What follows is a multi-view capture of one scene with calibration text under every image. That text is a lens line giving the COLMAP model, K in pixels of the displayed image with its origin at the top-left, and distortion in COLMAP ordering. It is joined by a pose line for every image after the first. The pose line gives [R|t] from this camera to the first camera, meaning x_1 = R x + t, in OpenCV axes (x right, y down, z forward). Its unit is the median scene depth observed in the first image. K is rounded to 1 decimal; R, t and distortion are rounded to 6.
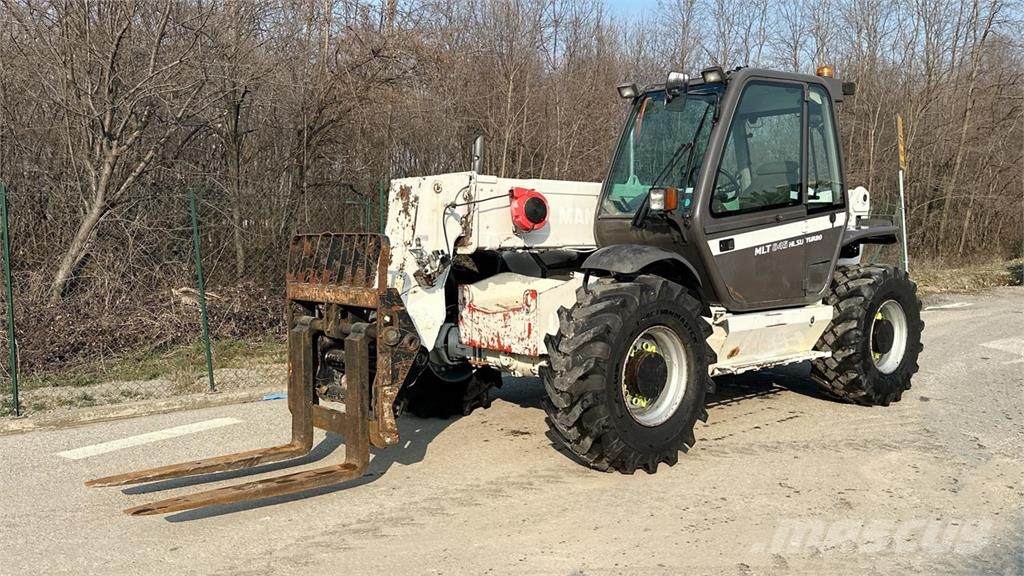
lens RADIAL K [[868.7, 0, 559.3], [0, 868.7, 287.2], [0, 0, 1]] dist [0.066374, -0.006596]
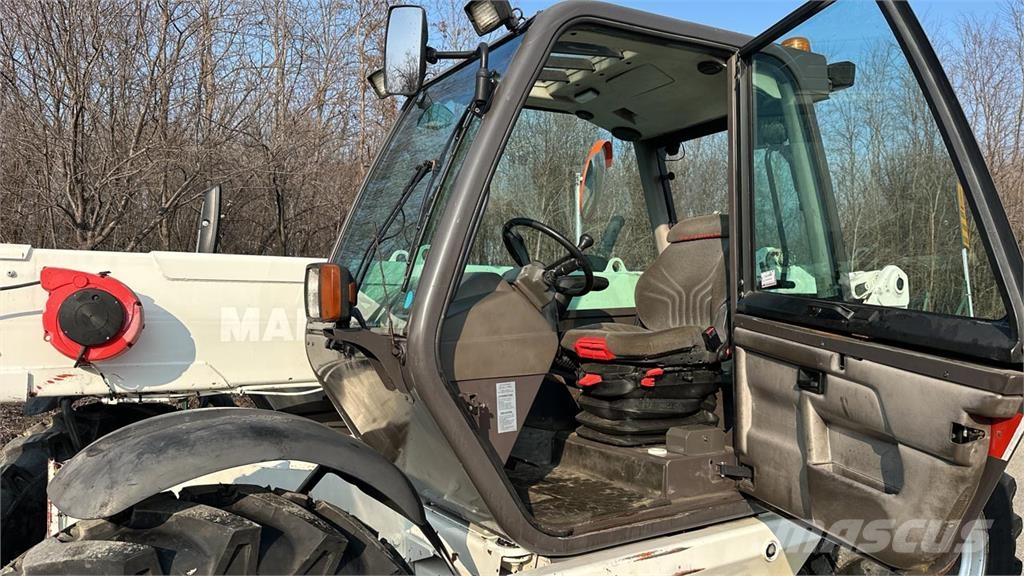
lens RADIAL K [[752.2, 0, 510.7], [0, 752.2, 298.0], [0, 0, 1]] dist [0.010013, 0.004403]
pose [[0.984909, -0.005102, -0.172997, 0.253716], [-0.009296, 0.996563, -0.082311, -0.068643], [0.172822, 0.082677, 0.981477, 0.652448]]
